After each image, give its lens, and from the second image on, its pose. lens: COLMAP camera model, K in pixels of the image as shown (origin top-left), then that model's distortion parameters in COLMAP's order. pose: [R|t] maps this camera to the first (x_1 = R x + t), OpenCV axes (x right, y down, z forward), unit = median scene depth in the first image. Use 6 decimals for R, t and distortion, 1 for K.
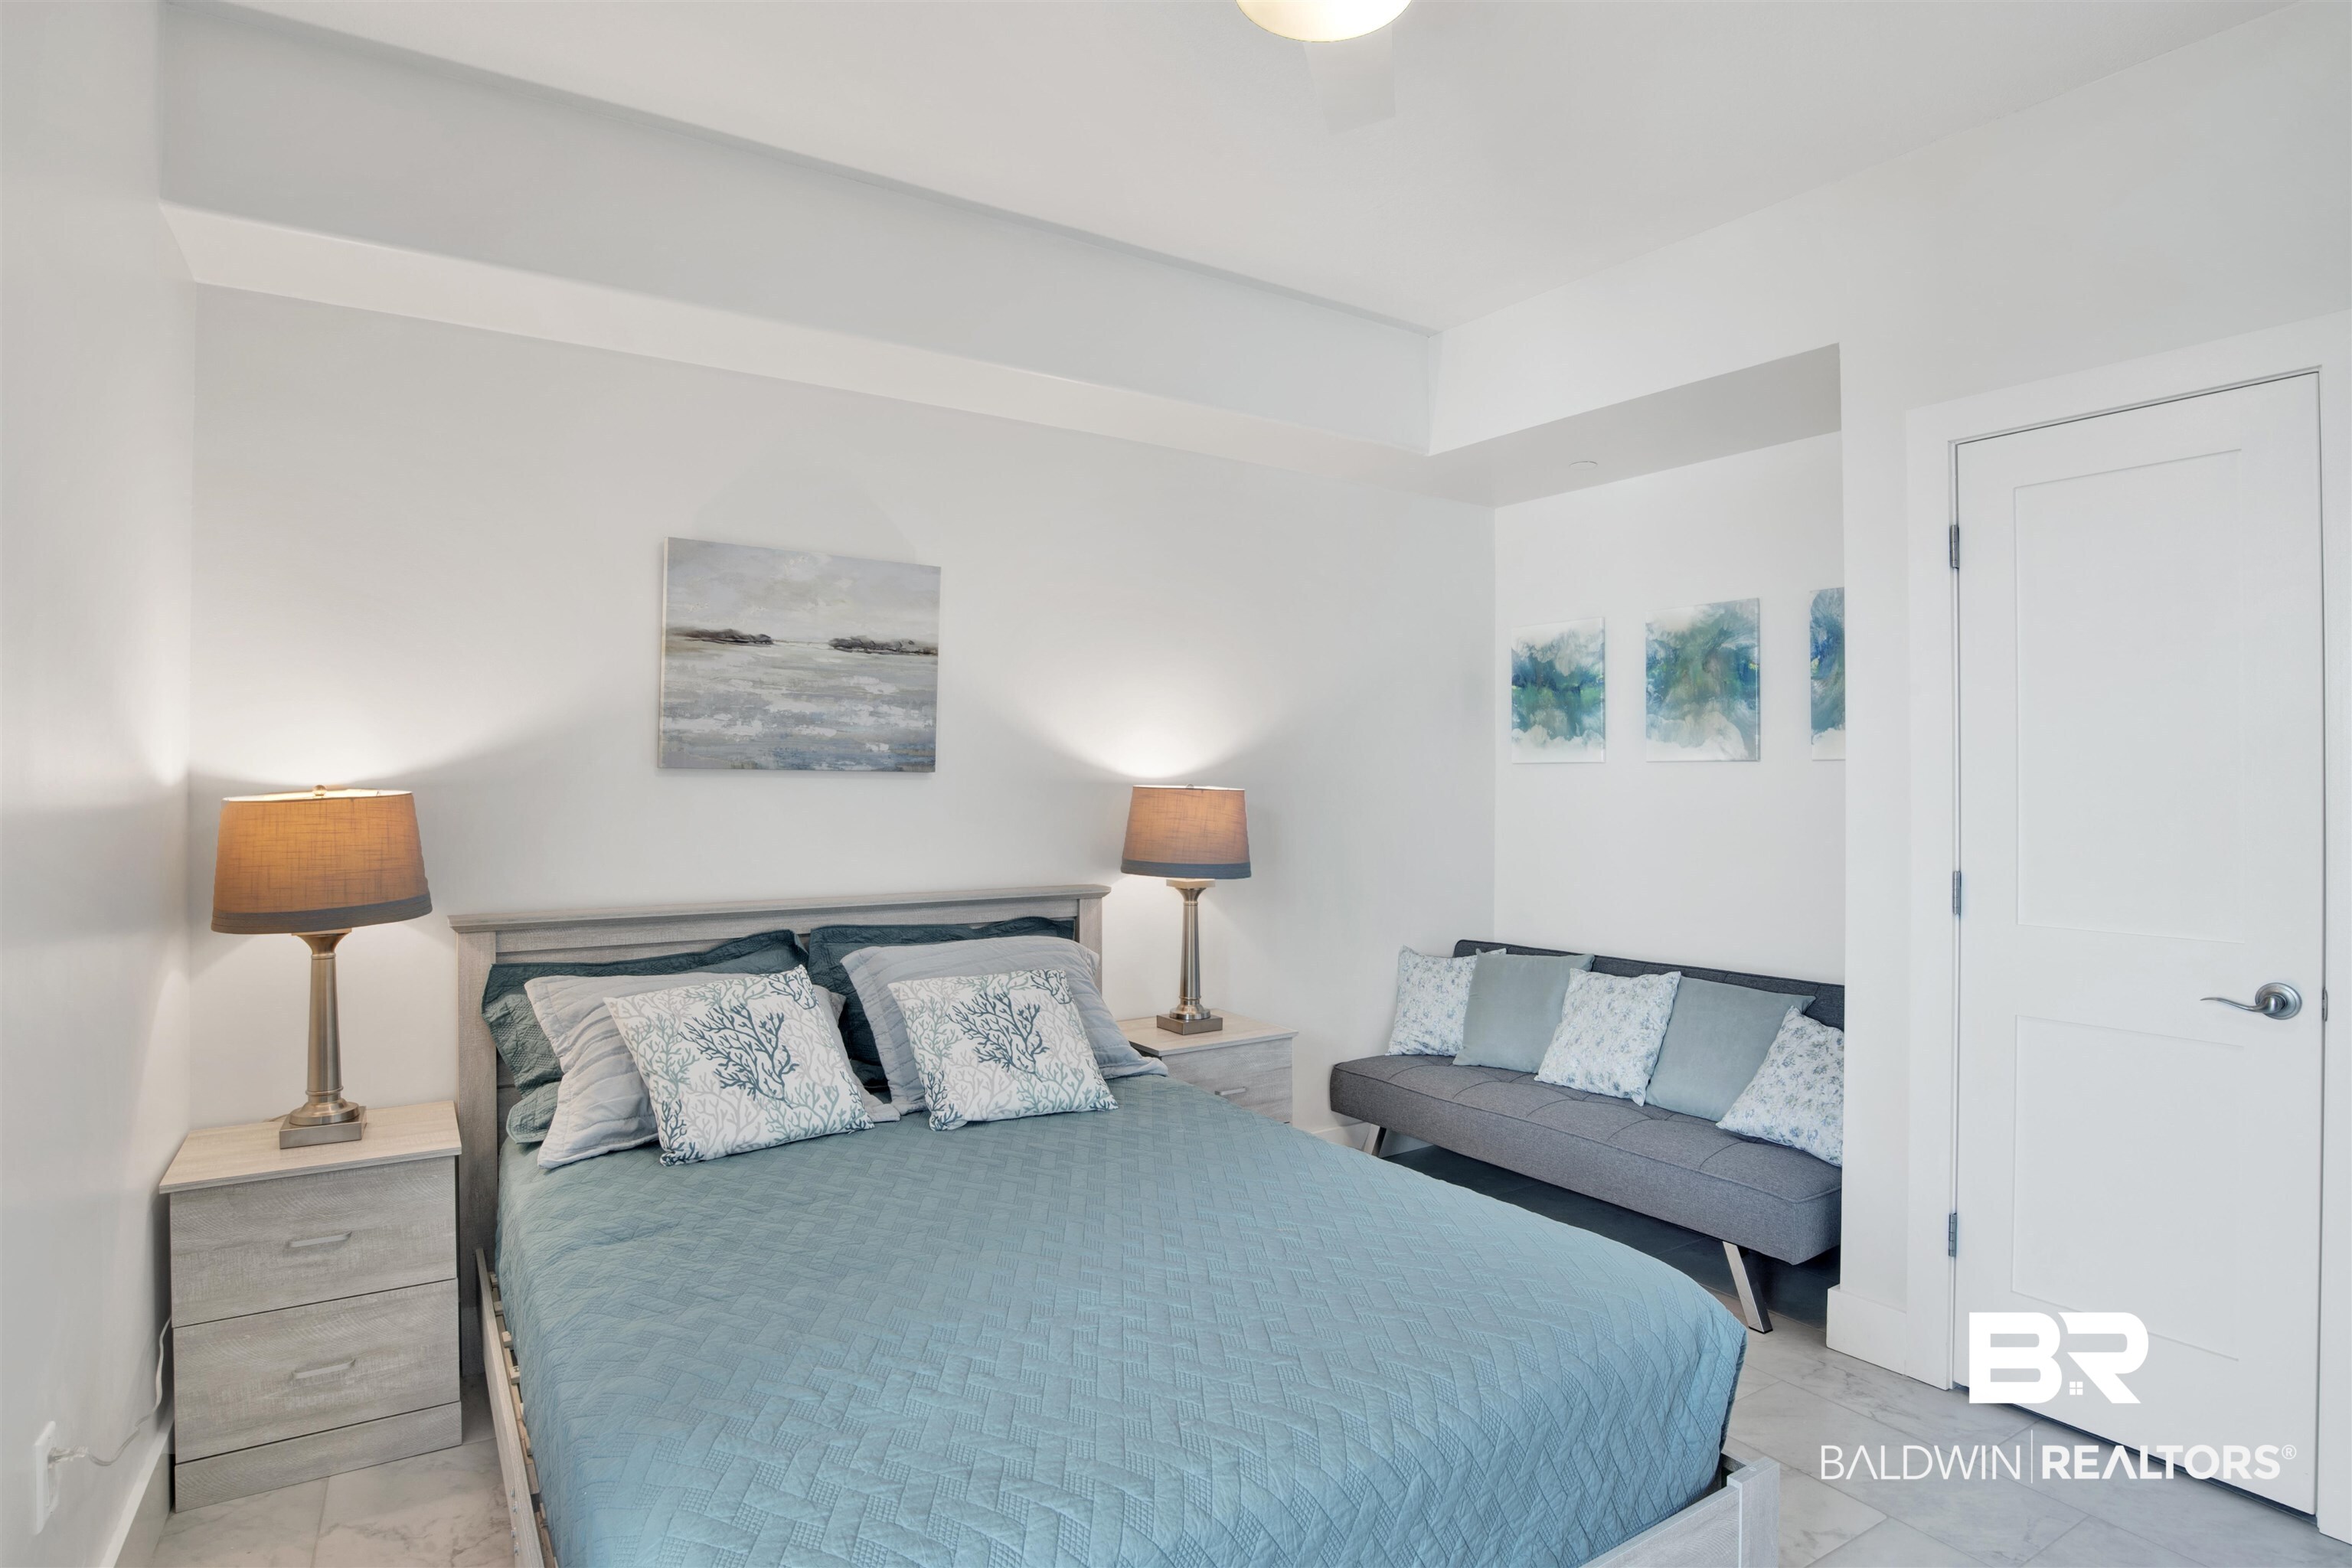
lens RADIAL K [[1261.3, 0, 1172.9], [0, 1261.3, 778.7], [0, 0, 1]] dist [-0.071164, 0.020602]
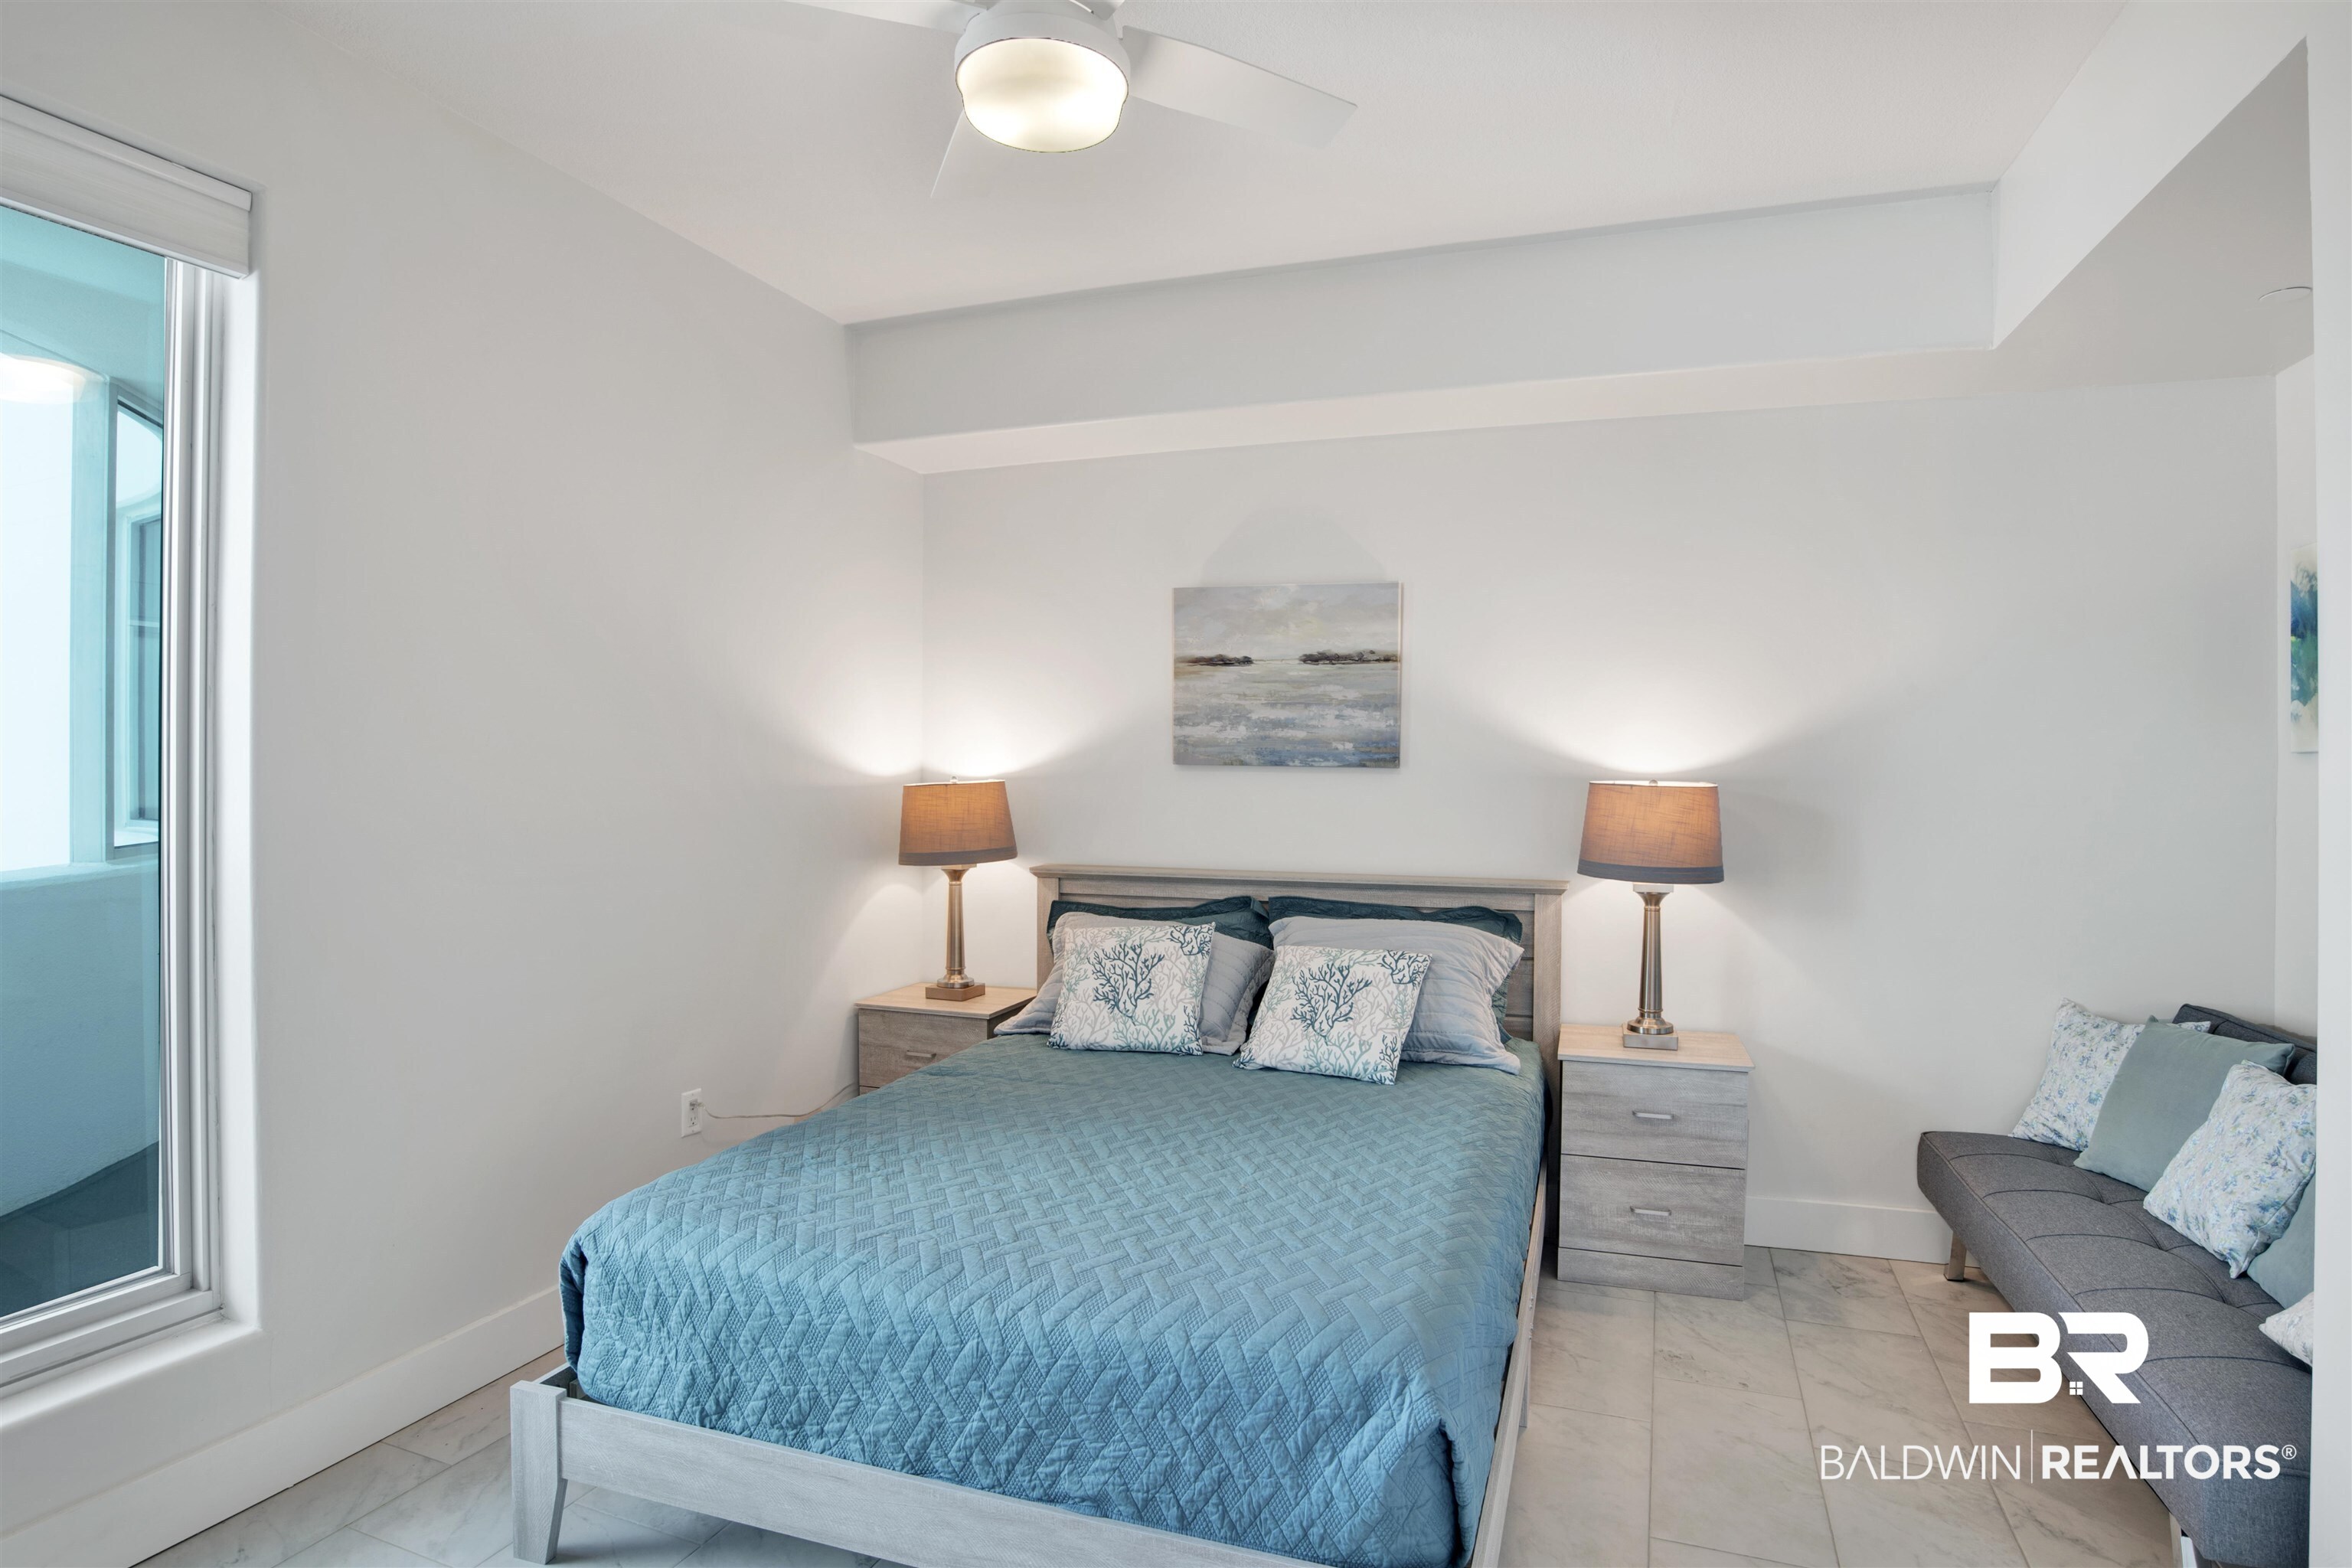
lens RADIAL K [[1261.3, 0, 1173.6], [0, 1261.3, 773.6], [0, 0, 1]] dist [-0.071164, 0.020602]
pose [[0.592646, 0.004073, -0.805453, 0.653108], [-0.001242, 0.999991, 0.004142, -0.004603], [0.805462, -0.001454, 0.592645, 0.209057]]
